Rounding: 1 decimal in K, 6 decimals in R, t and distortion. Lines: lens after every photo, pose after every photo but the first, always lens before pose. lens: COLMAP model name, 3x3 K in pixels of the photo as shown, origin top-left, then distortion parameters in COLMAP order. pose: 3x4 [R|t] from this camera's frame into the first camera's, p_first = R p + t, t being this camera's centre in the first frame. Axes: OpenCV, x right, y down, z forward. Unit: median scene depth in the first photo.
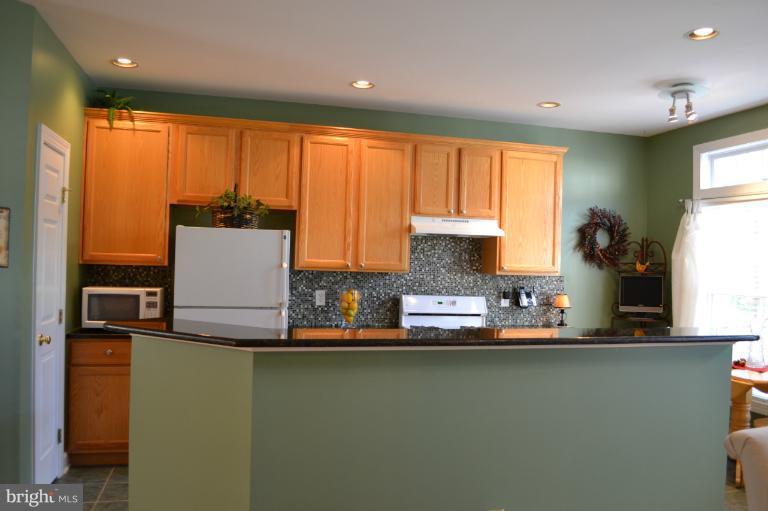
lens RADIAL K [[605.0, 0, 386.2], [0, 605.0, 256.2], [0, 0, 1]] dist [-0.087484, 0.017978]
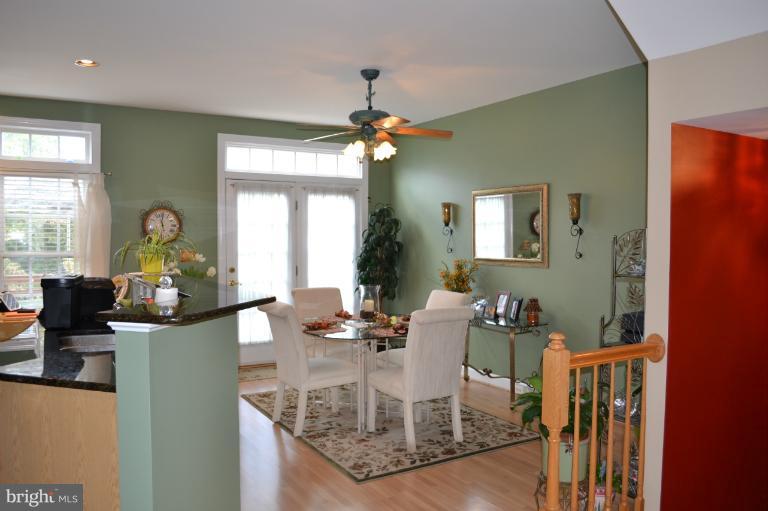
lens RADIAL K [[605.0, 0, 385.6], [0, 605.0, 258.7], [0, 0, 1]] dist [-0.087484, 0.017978]
pose [[-0.270963, -0.060339, 0.960697, -0.647556], [-0.020036, 0.998171, 0.057042, -0.008157], [-0.962381, -0.003793, -0.271676, 0.444357]]
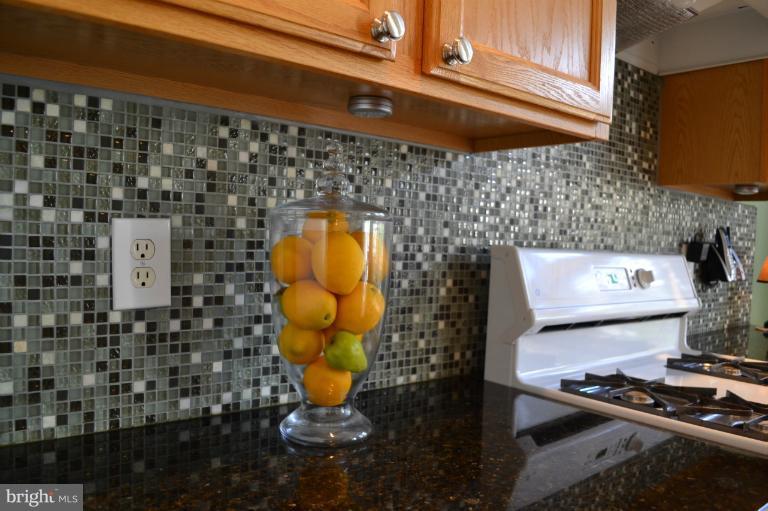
lens RADIAL K [[605.0, 0, 383.6], [0, 605.0, 260.1], [0, 0, 1]] dist [-0.087484, 0.017978]
pose [[0.918820, -0.006736, 0.394619, -0.112418], [-0.019083, 0.997927, 0.061466, 0.056419], [-0.394215, -0.064007, 0.916787, 0.819428]]
